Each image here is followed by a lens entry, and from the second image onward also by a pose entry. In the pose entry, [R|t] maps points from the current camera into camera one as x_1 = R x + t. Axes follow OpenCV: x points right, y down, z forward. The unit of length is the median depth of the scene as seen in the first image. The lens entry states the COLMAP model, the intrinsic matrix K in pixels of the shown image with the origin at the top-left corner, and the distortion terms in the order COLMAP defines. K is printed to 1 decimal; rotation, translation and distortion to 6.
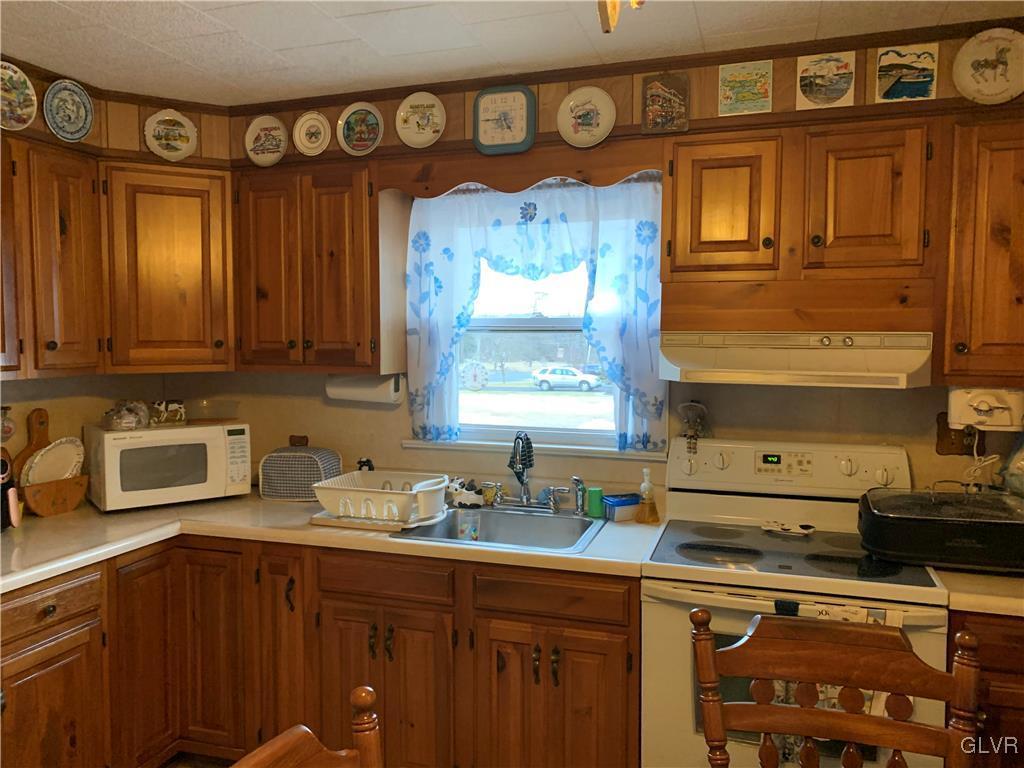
lens RADIAL K [[747.4, 0, 512.0], [0, 747.4, 384.0], [0, 0, 1]] dist [0.009880, 0.001067]
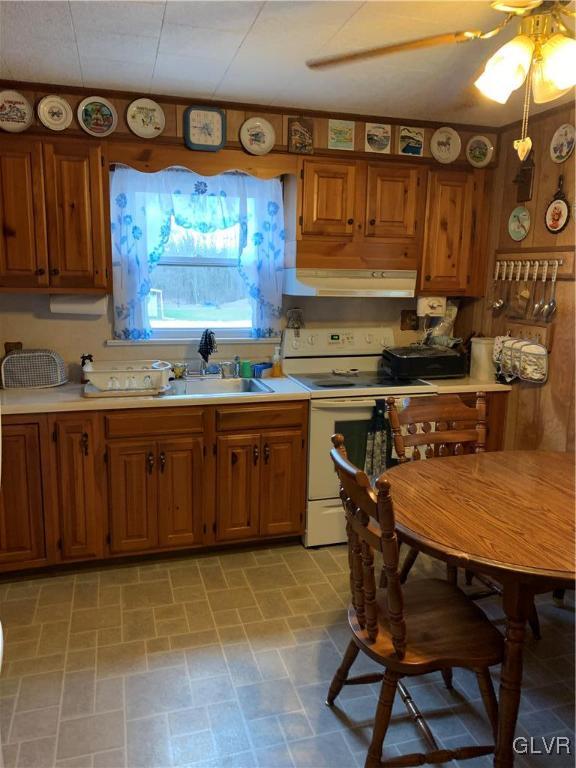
lens RADIAL K [[594.9, 0, 288.0], [0, 594.9, 384.0], [0, 0, 1]] dist [0.044538, -0.069479]
pose [[0.825307, -0.091714, 0.557187, -0.605995], [0.020895, 0.991007, 0.132170, 0.015806], [-0.564298, -0.097438, 0.819801, -0.177778]]
